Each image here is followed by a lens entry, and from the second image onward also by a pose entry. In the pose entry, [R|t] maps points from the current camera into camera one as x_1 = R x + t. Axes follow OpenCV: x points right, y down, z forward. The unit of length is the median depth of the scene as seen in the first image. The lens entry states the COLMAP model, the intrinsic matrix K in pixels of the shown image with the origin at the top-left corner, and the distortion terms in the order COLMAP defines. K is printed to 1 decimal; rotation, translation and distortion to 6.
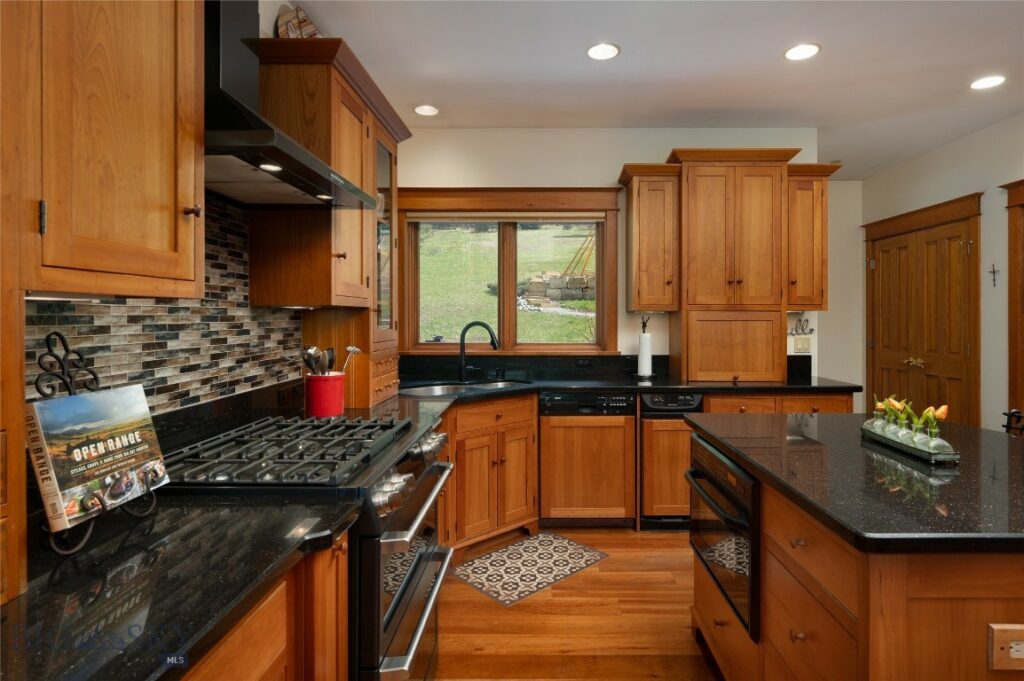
lens RADIAL K [[542.4, 0, 551.3], [0, 542.4, 318.3], [0, 0, 1]] dist [0.001161, -0.000043]
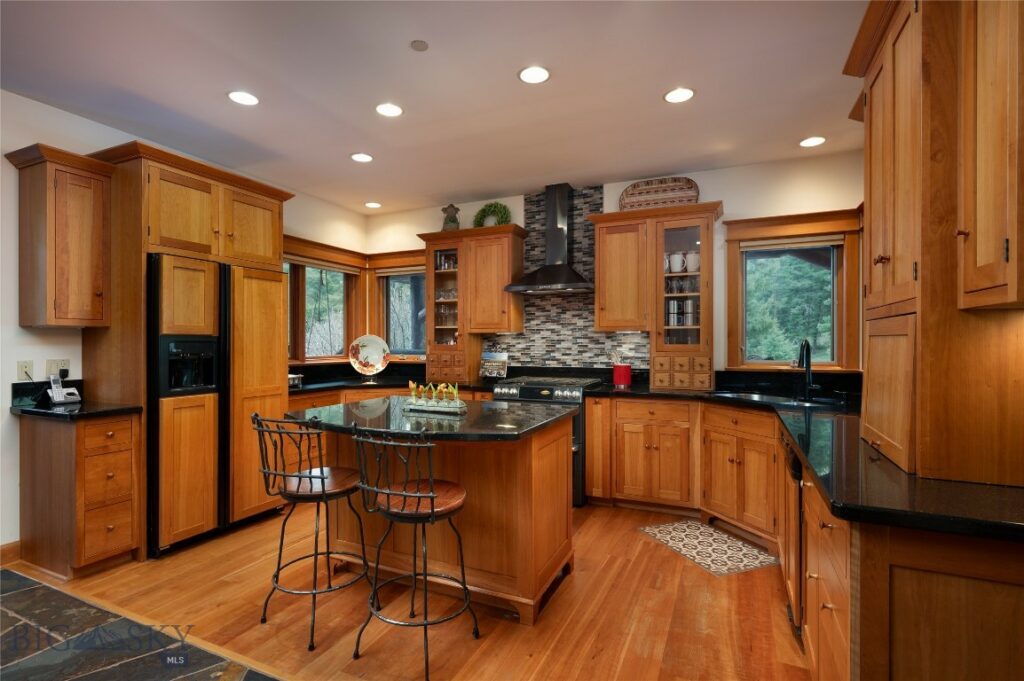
lens RADIAL K [[499.0, 0, 509.0], [0, 499.0, 346.1], [0, 0, 1]] dist [0.004127, 0.000133]
pose [[-0.415347, 0.010743, -0.909600, 1.635182], [-0.000204, 0.999929, 0.011902, 0.011986], [0.909663, 0.005129, -0.415315, 1.545467]]
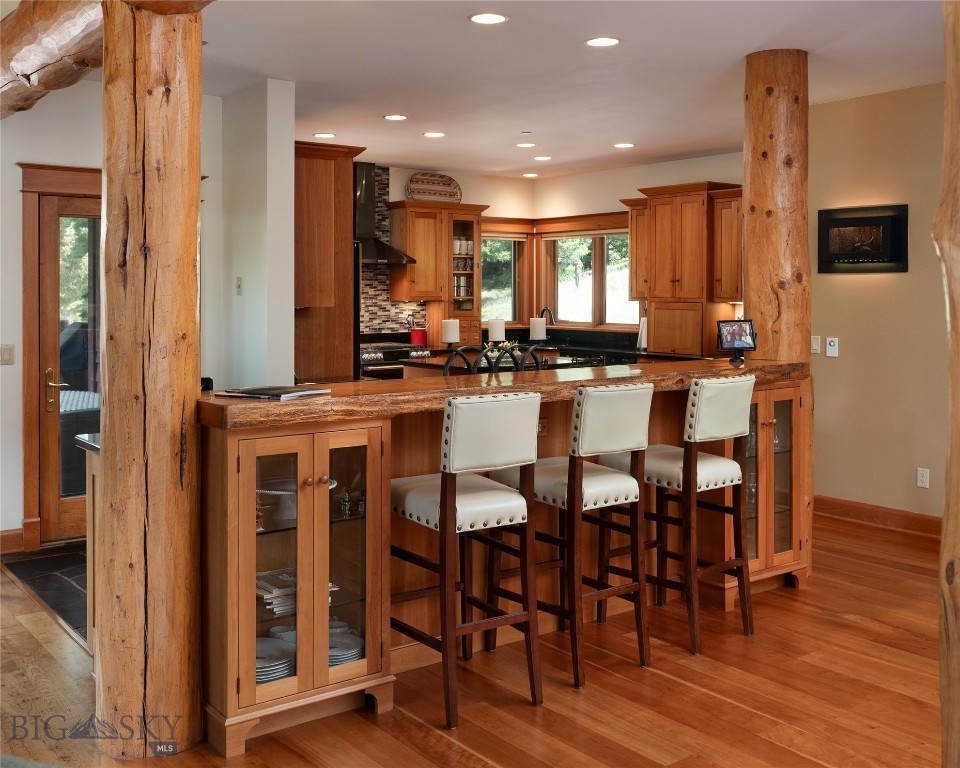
lens RADIAL K [[988.0, 0, 478.6], [0, 988.0, 382.3], [0, 0, 1]] dist [-0.066834, 0.000000]
pose [[0.605213, 0.071935, -0.792807, 3.602719], [0.000274, 0.995890, 0.090570, -0.063272], [0.796063, -0.055031, 0.602706, -1.604233]]
